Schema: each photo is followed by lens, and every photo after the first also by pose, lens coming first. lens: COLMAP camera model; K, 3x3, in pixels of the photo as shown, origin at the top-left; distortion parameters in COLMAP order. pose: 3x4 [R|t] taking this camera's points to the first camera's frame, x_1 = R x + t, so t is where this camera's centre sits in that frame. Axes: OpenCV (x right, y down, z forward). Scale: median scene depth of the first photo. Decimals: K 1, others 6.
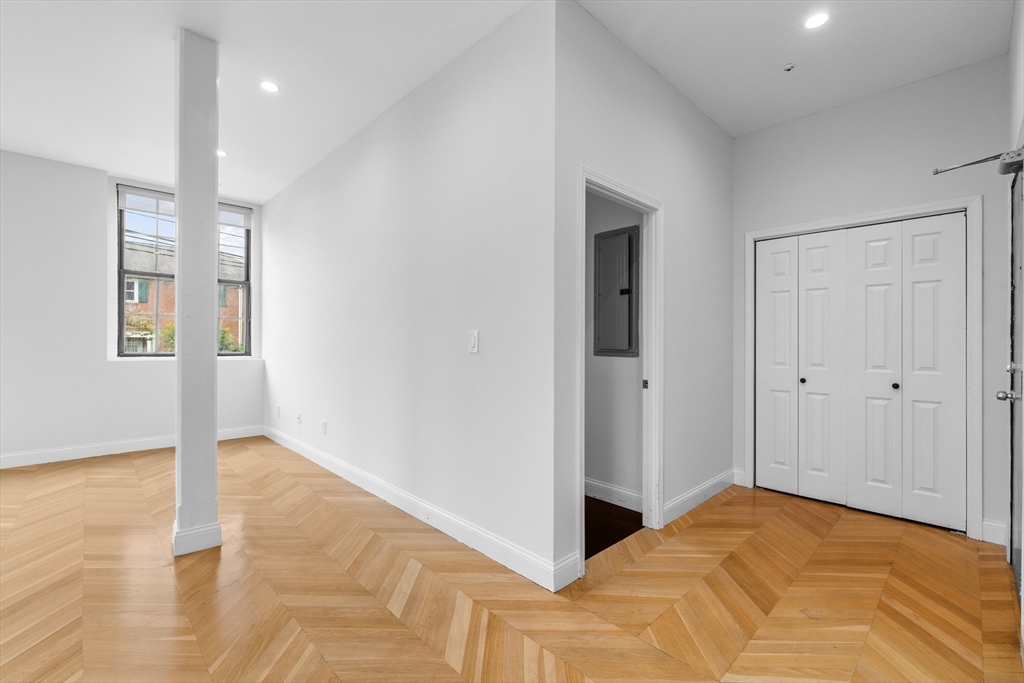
lens RADIAL K [[440.3, 0, 509.4], [0, 440.3, 340.3], [0, 0, 1]] dist [0.000328, 0.000239]
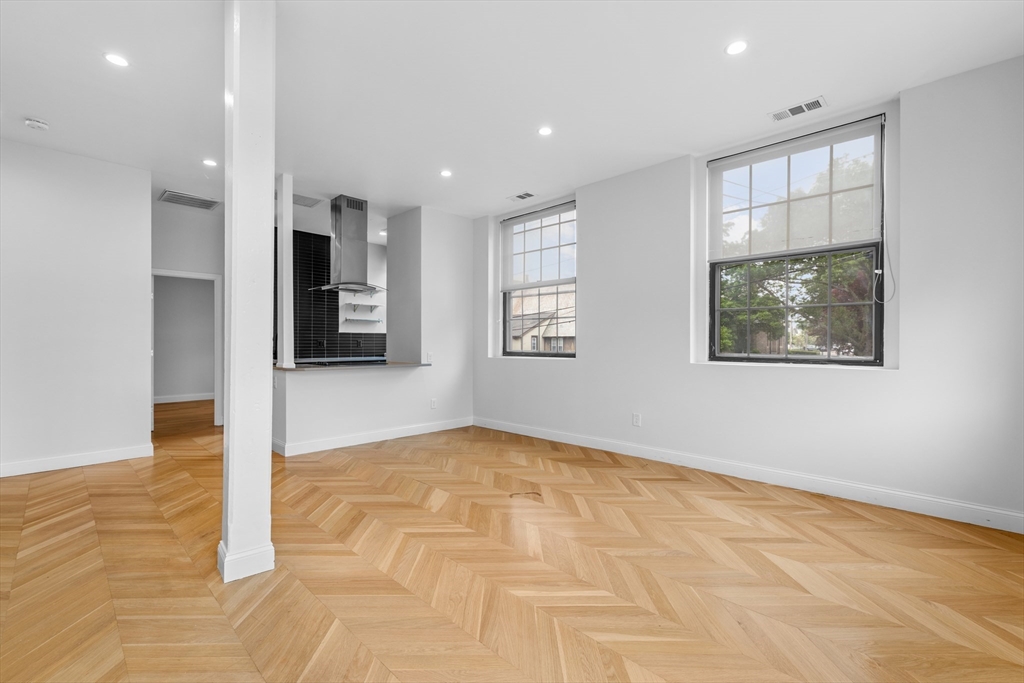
lens RADIAL K [[441.3, 0, 509.1], [0, 441.3, 344.4], [0, 0, 1]] dist [0.000897, 0.000065]
pose [[-0.999464, -0.005267, -0.032302, -1.024483], [-0.005261, 0.999986, -0.000260, 0.010425], [0.032303, -0.000090, -0.999478, 1.615891]]
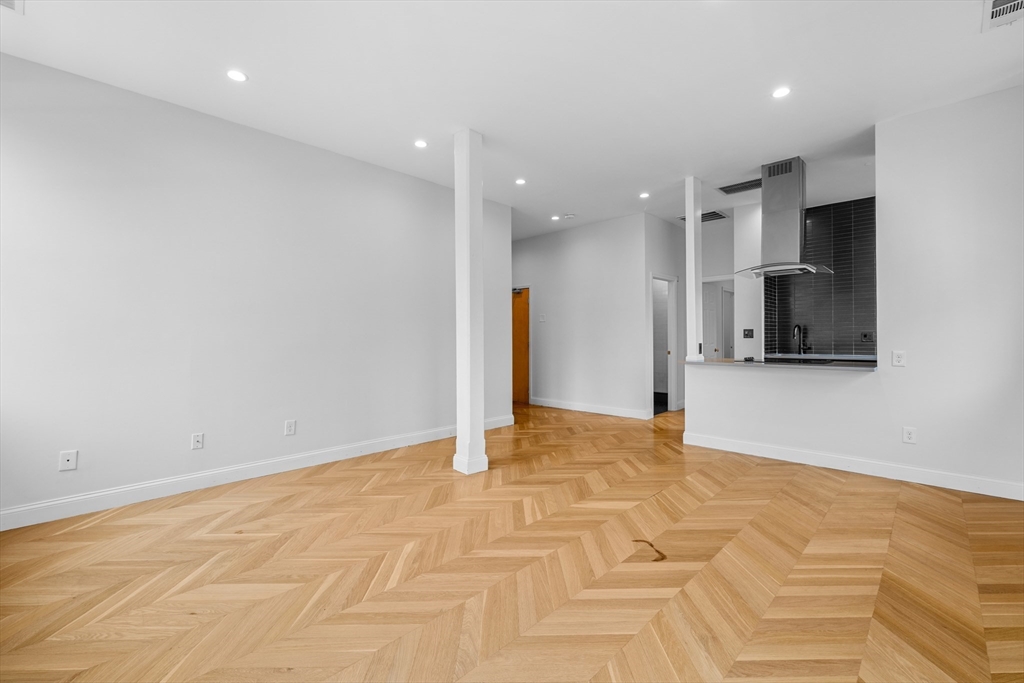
lens RADIAL K [[438.8, 0, 511.0], [0, 438.8, 338.5], [0, 0, 1]] dist [0.000094, 0.000201]
pose [[-0.038840, -0.005344, 0.999231, -1.881166], [0.002114, 0.999983, 0.005430, 0.004765], [-0.999243, 0.002323, -0.038828, 0.781131]]
